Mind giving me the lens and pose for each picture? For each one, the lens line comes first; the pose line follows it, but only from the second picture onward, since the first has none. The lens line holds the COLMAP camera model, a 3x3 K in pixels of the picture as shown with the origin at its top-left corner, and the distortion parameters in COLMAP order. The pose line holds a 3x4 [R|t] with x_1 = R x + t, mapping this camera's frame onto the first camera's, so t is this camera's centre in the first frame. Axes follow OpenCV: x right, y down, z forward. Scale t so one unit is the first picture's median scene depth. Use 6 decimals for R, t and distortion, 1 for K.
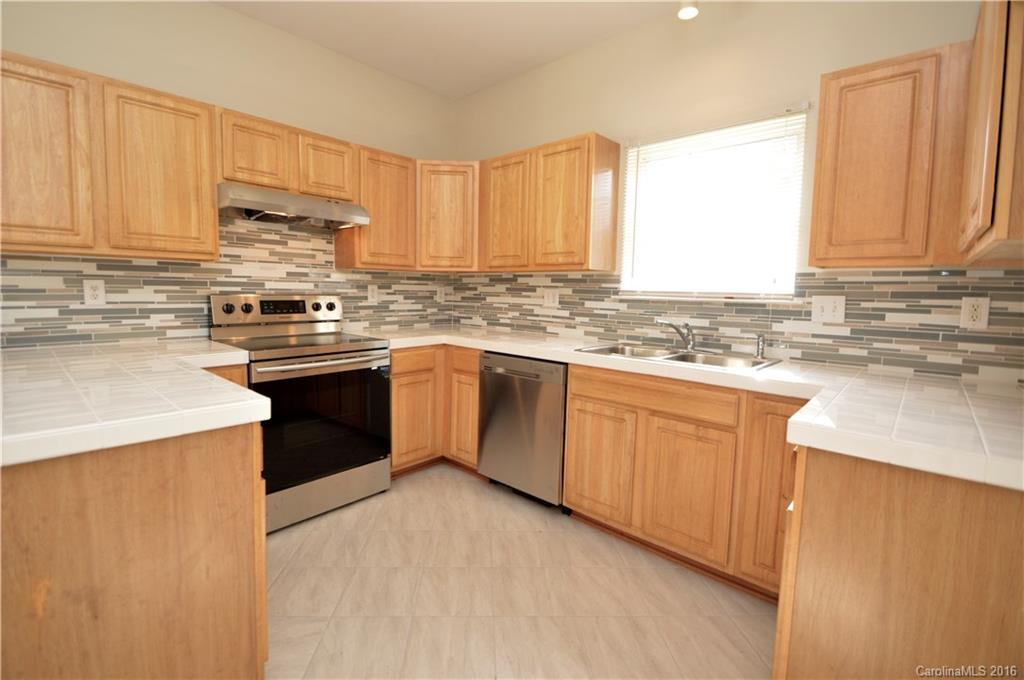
lens RADIAL K [[451.9, 0, 510.1], [0, 451.9, 321.0], [0, 0, 1]] dist [0.009659, -0.015881]
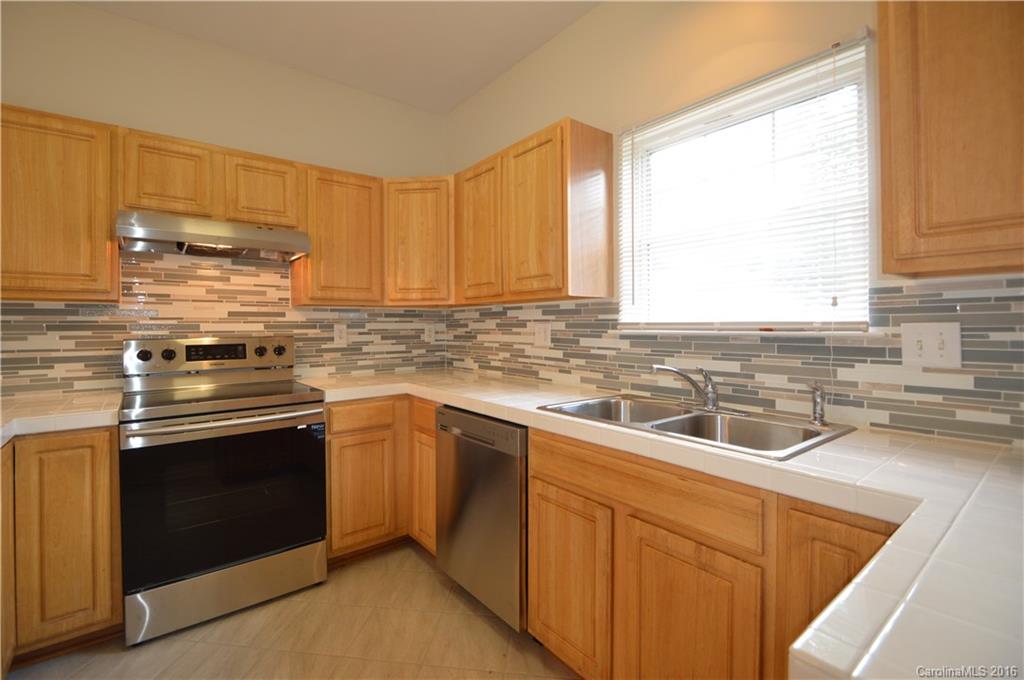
lens RADIAL K [[451.9, 0, 510.1], [0, 451.9, 321.0], [0, 0, 1]] dist [0.009659, -0.015881]
pose [[0.985707, -0.026539, -0.166364, 0.195453], [0.013154, 0.996623, -0.081052, -0.013065], [0.167953, 0.077705, 0.982728, 0.243360]]
